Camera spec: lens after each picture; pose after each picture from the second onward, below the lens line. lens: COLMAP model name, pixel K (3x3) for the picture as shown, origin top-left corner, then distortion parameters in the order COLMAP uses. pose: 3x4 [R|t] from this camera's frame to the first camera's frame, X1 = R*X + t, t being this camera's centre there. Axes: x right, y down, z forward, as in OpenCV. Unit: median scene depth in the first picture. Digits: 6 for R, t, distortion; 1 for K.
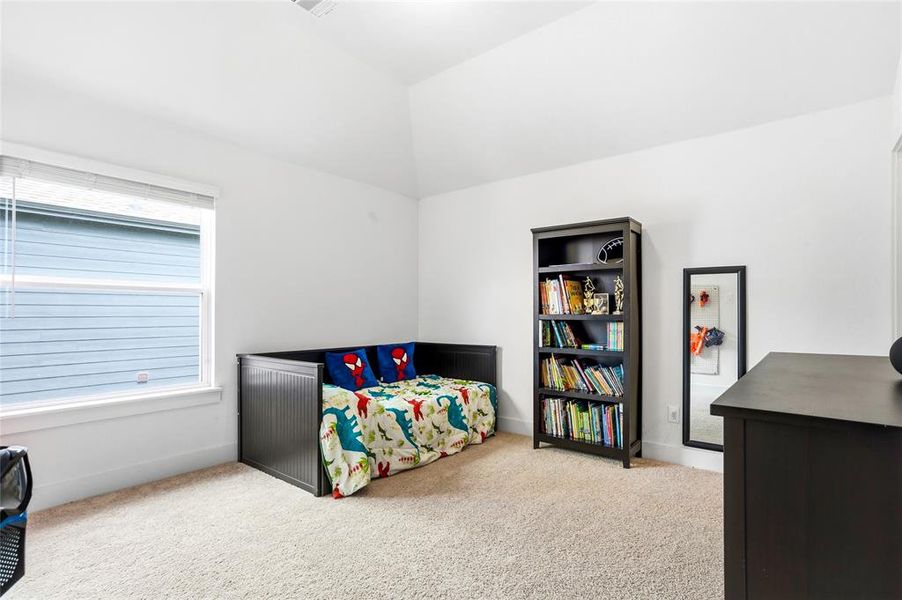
lens RADIAL K [[437.7, 0, 451.7], [0, 437.7, 306.7], [0, 0, 1]] dist [-0.049142, 0.032264]
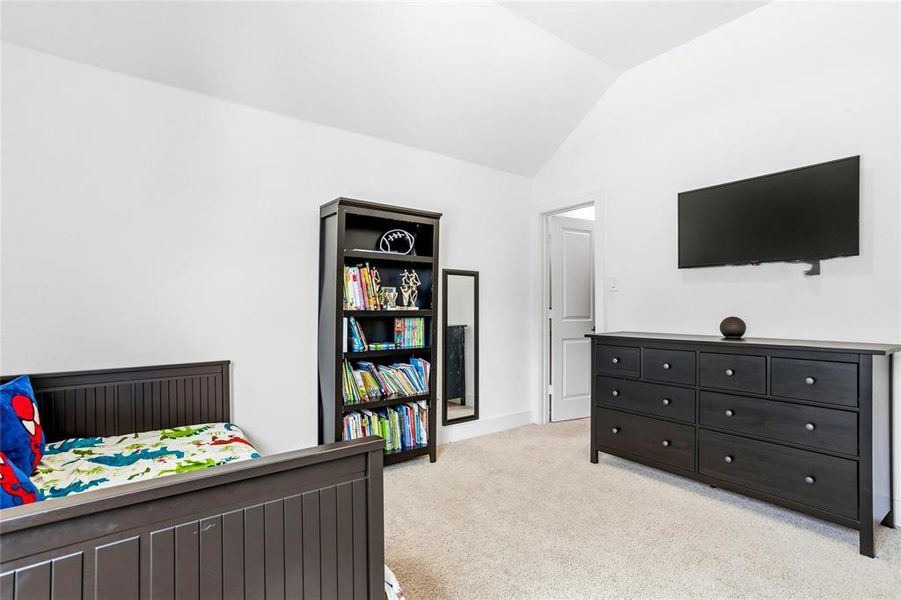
lens RADIAL K [[437.2, 0, 451.2], [0, 437.2, 306.7], [0, 0, 1]] dist [-0.049142, 0.032264]
pose [[0.266398, 0.007282, 0.963836, -0.514239], [-0.011467, 0.999925, -0.004385, 0.013706], [-0.963795, -0.009884, 0.266461, 0.637398]]
